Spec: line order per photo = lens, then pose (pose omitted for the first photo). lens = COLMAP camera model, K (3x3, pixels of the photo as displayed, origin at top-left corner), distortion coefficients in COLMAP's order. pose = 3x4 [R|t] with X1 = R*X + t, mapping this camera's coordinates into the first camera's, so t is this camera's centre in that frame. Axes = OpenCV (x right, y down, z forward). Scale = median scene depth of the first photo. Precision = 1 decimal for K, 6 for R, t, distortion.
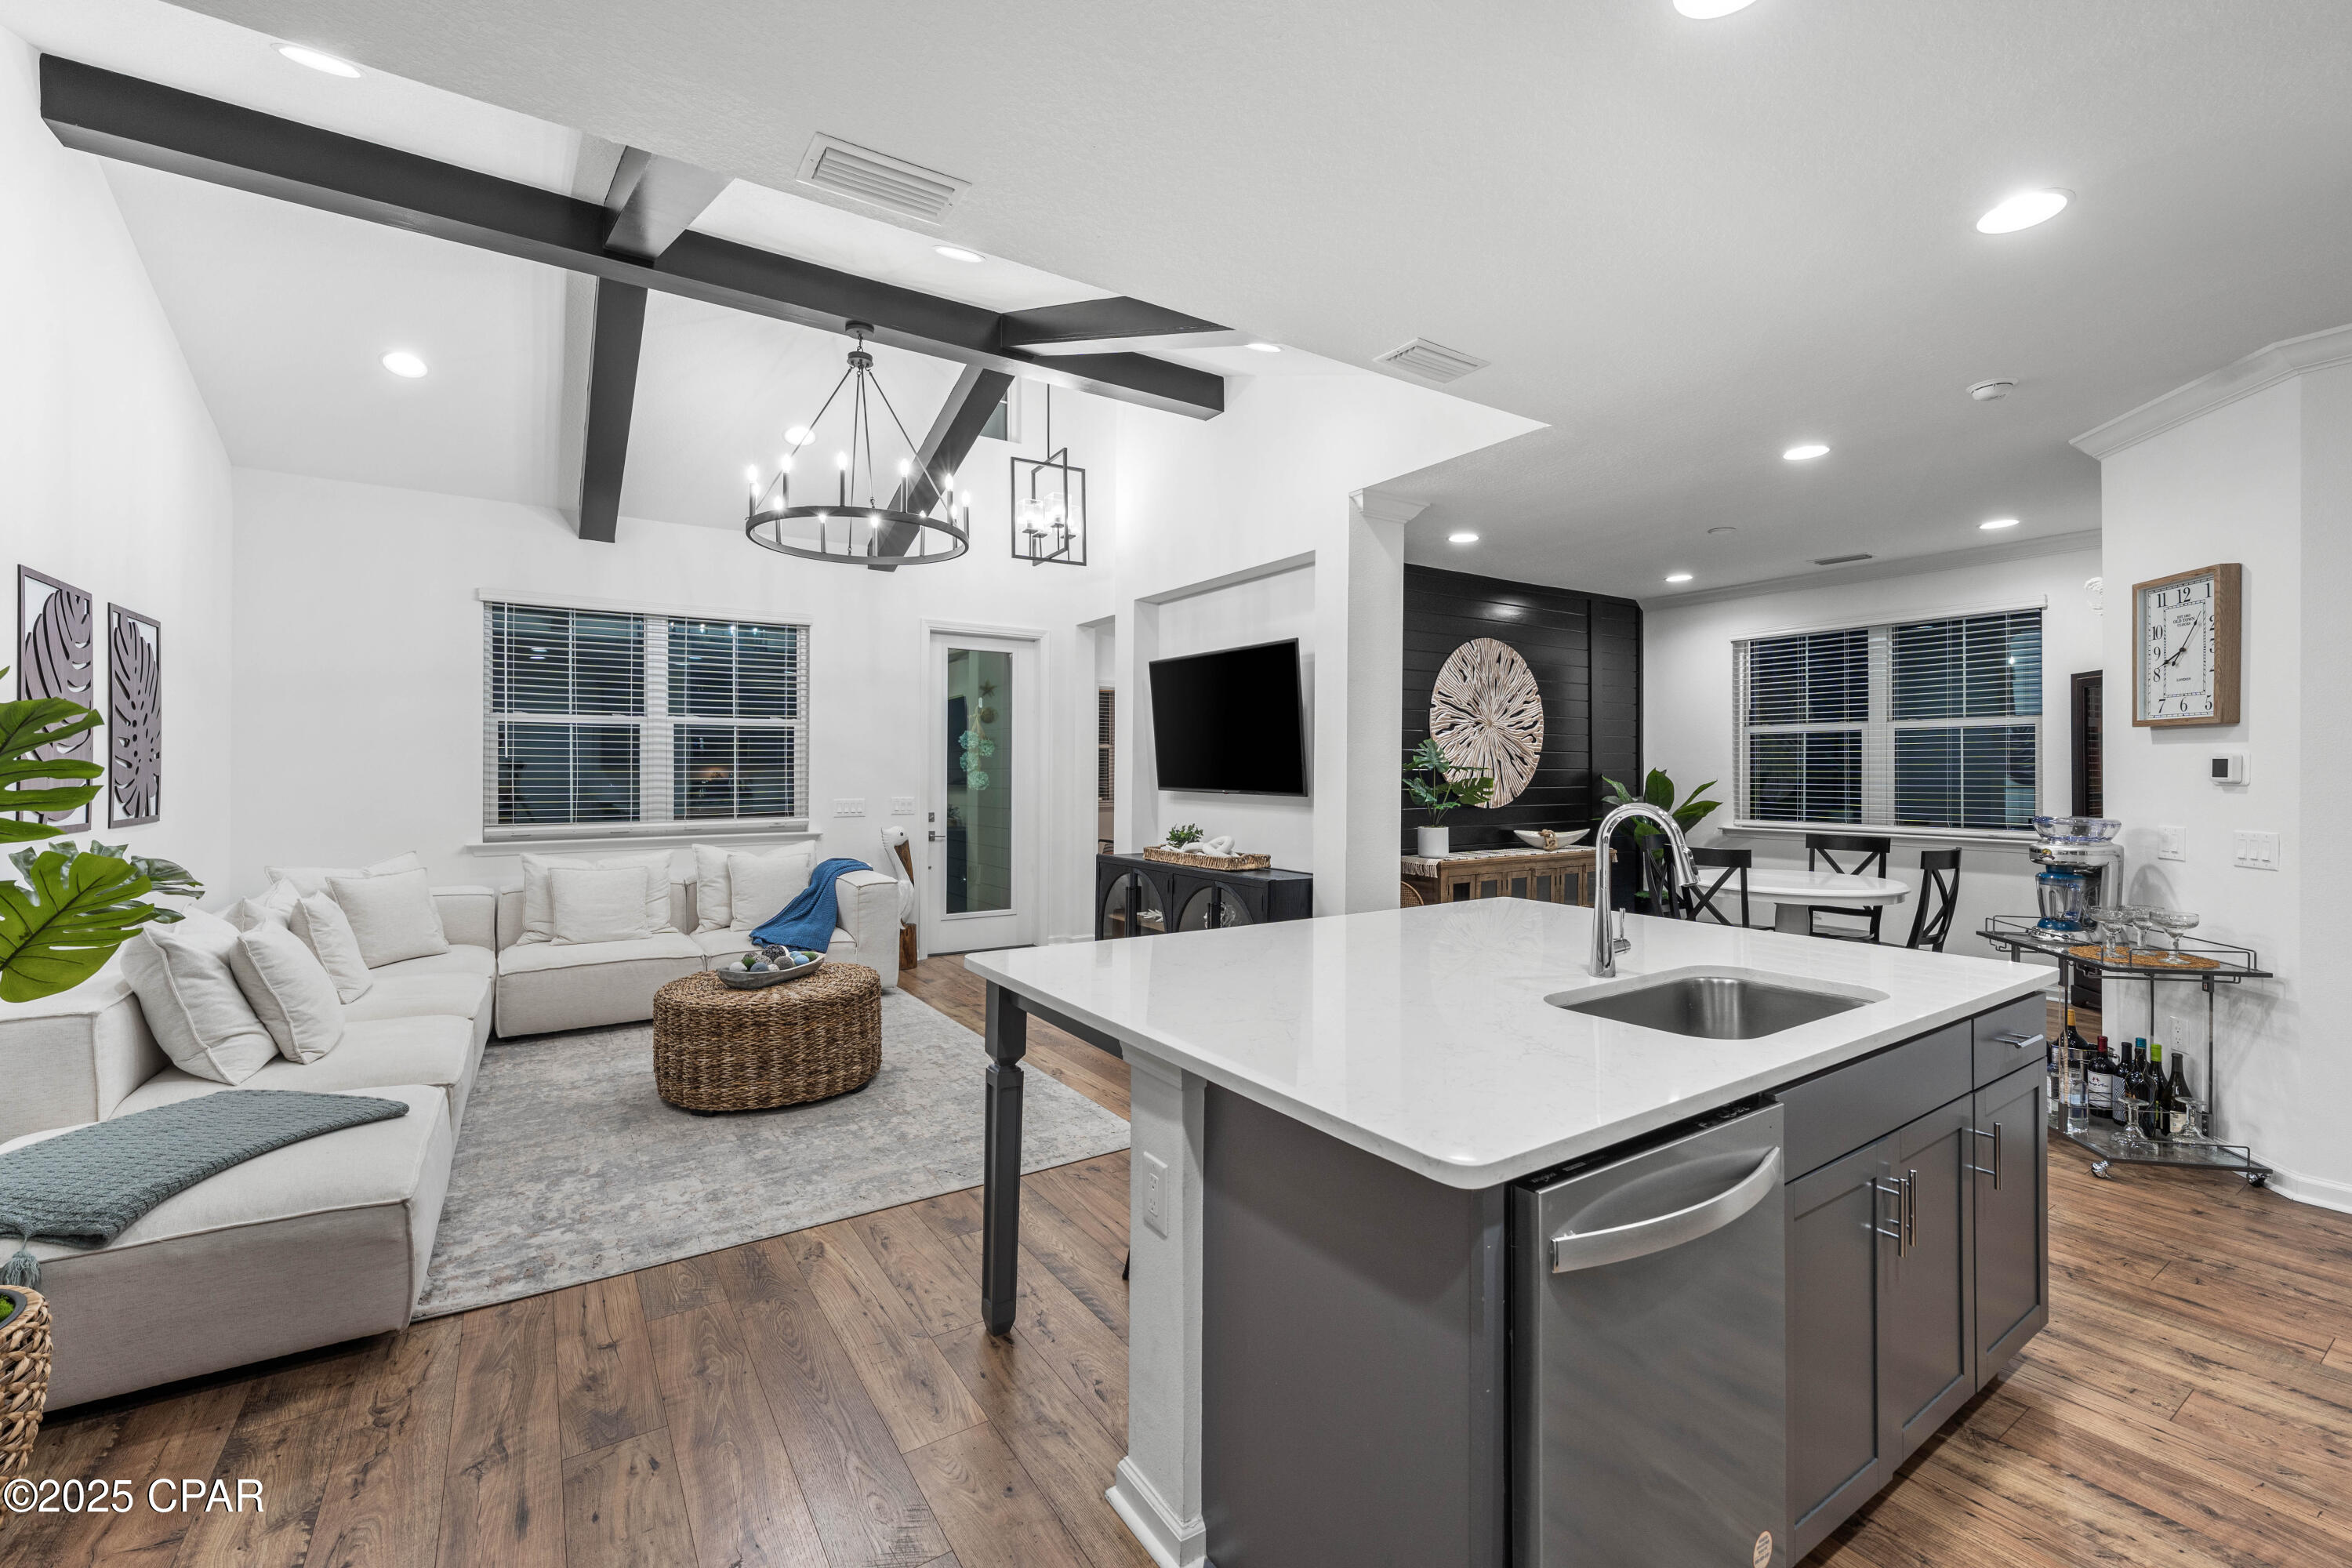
lens RADIAL K [[976.7, 0, 1177.1], [0, 976.7, 775.1], [0, 0, 1]] dist [-0.001567, -0.000212]
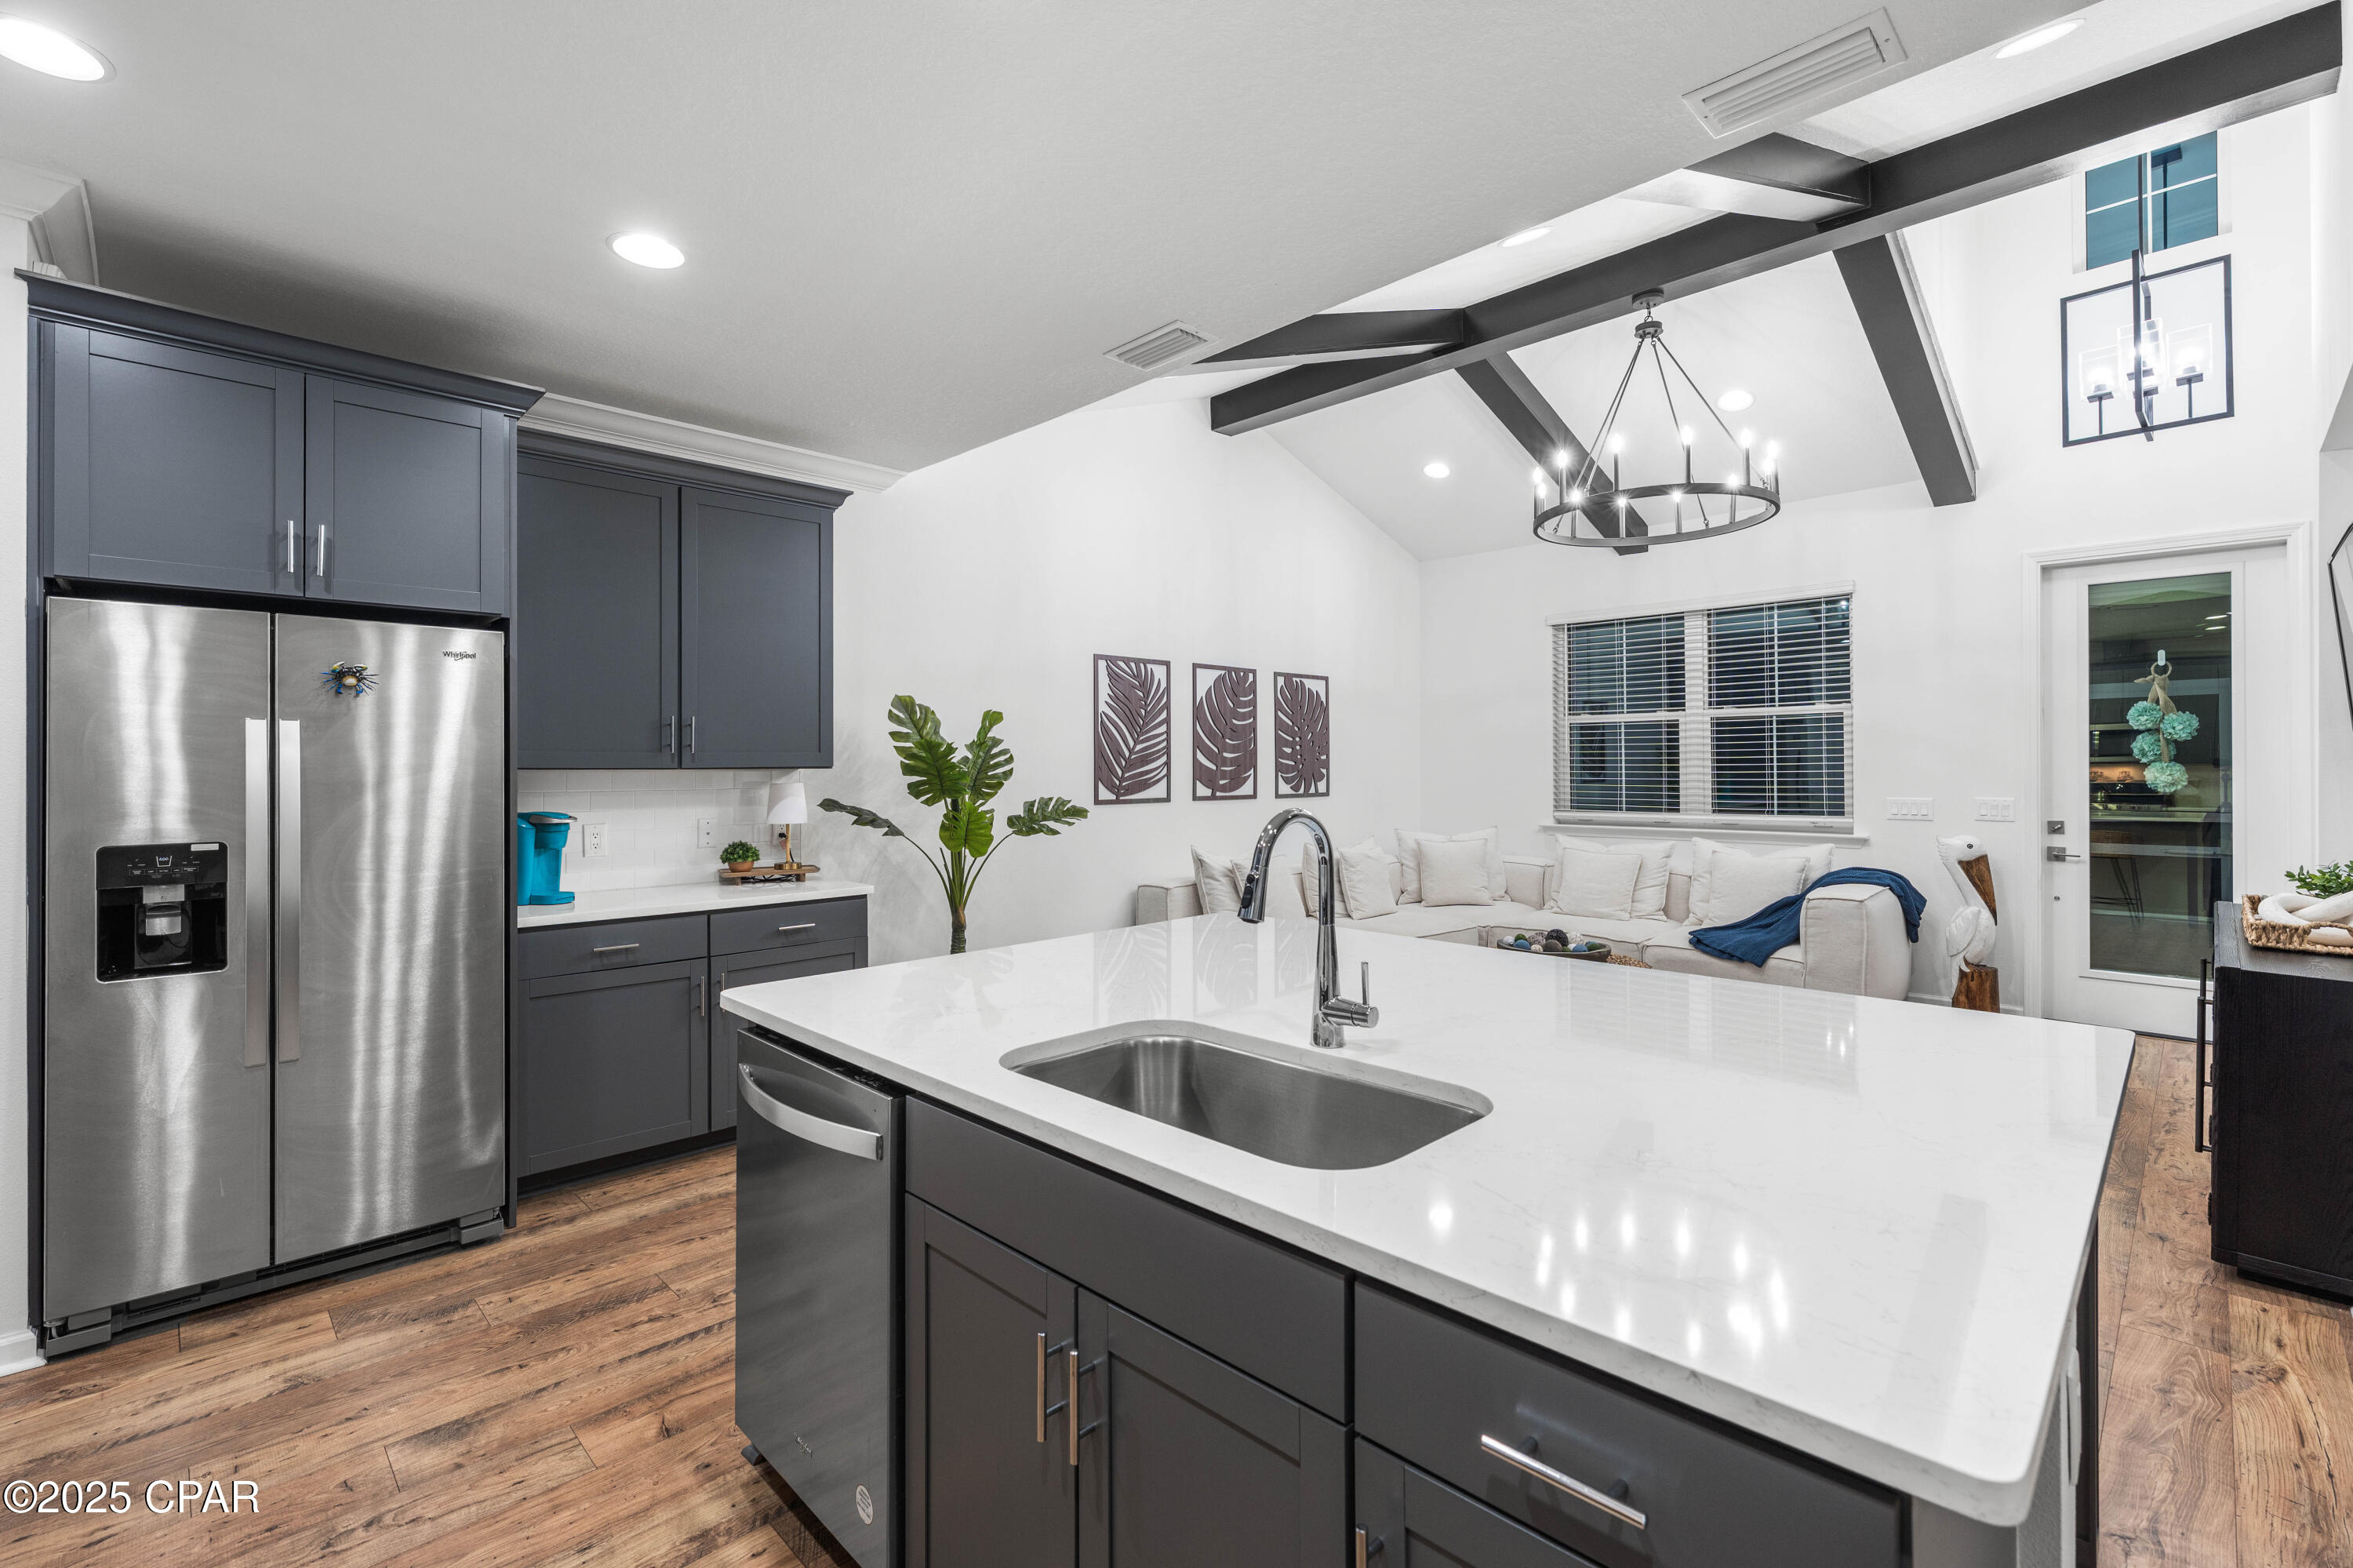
lens RADIAL K [[1027.0, 0, 1179.3], [0, 1027.0, 764.5], [0, 0, 1]] dist [-0.001972, -0.000257]
pose [[0.201724, -0.003471, -0.979436, 0.471960], [0.000631, 0.999994, -0.003414, -0.000725], [0.979442, 0.000071, 0.201725, 0.299472]]
